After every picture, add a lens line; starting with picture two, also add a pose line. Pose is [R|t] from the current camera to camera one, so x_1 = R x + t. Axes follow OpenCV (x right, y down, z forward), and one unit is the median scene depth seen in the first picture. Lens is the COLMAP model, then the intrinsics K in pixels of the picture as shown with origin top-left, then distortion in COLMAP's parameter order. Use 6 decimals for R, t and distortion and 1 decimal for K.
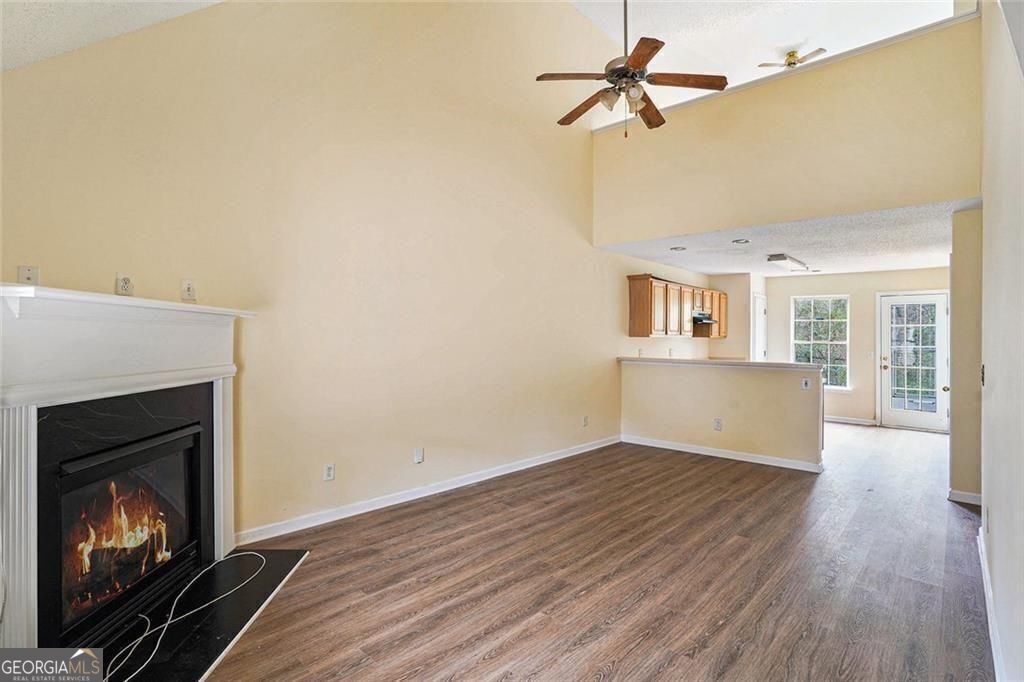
lens RADIAL K [[498.4, 0, 502.7], [0, 498.4, 337.5], [0, 0, 1]] dist [-0.081518, 0.031426]
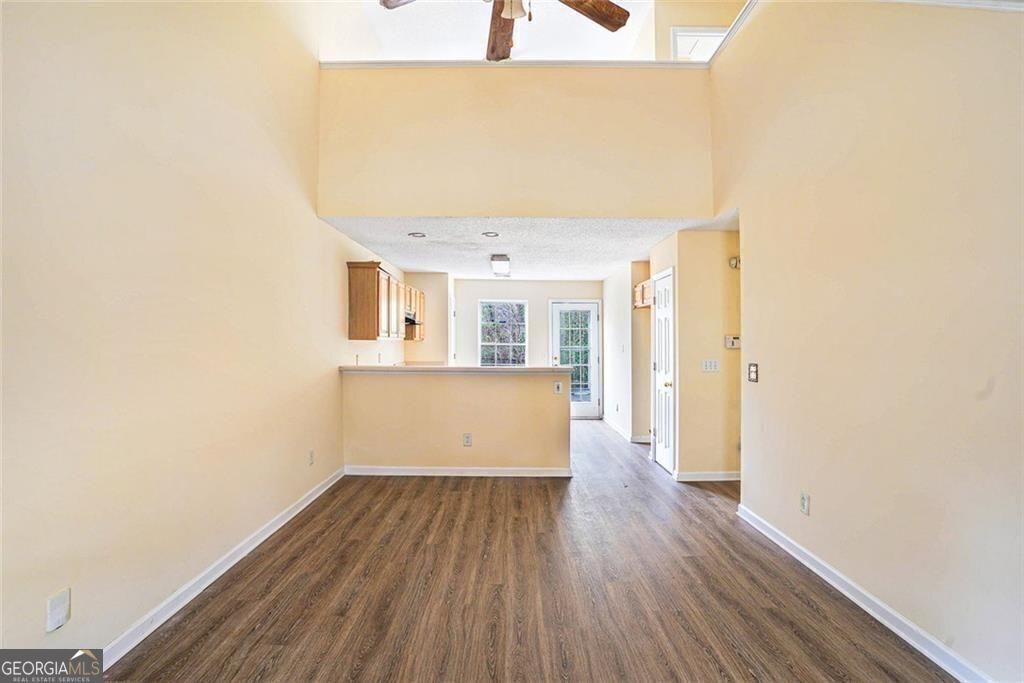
lens RADIAL K [[498.4, 0, 502.7], [0, 498.4, 338.0], [0, 0, 1]] dist [-0.081518, 0.031426]
pose [[0.729555, -0.002371, 0.683918, -0.167761], [0.003782, 0.999993, -0.000568, -0.005274], [-0.683911, 0.003001, 0.729559, 0.413309]]
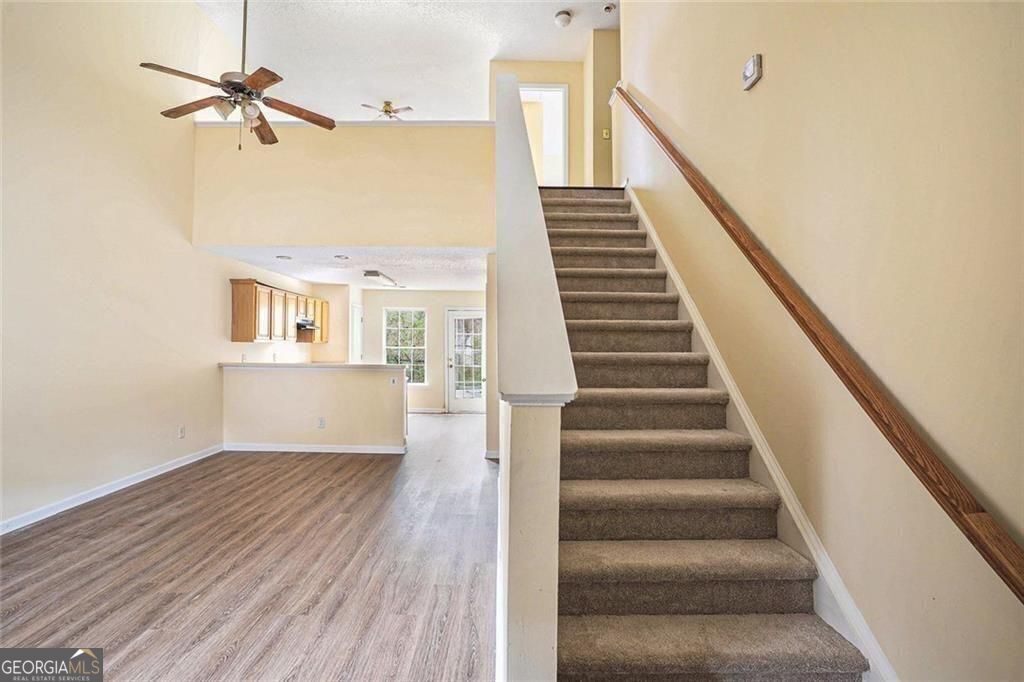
lens RADIAL K [[498.4, 0, 502.7], [0, 498.4, 337.5], [0, 0, 1]] dist [-0.081518, 0.031426]
pose [[0.719510, 0.006973, 0.694447, -0.042588], [0.000267, 0.999947, -0.010318, -0.000637], [-0.694482, 0.007610, 0.719470, -0.092558]]
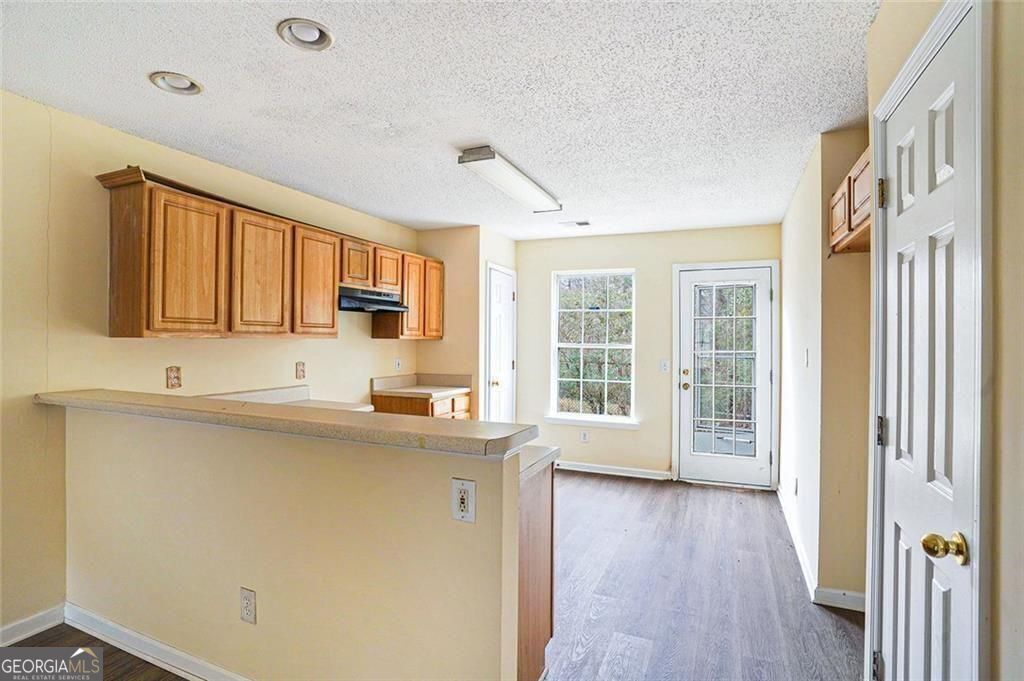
lens RADIAL K [[494.5, 0, 513.4], [0, 494.5, 350.3], [0, 0, 1]] dist [-0.073742, 0.030510]
pose [[0.937309, -0.012426, 0.348278, 0.667901], [0.005443, 0.999764, 0.021020, 0.003849], [-0.348457, -0.017806, 0.937156, 0.872653]]
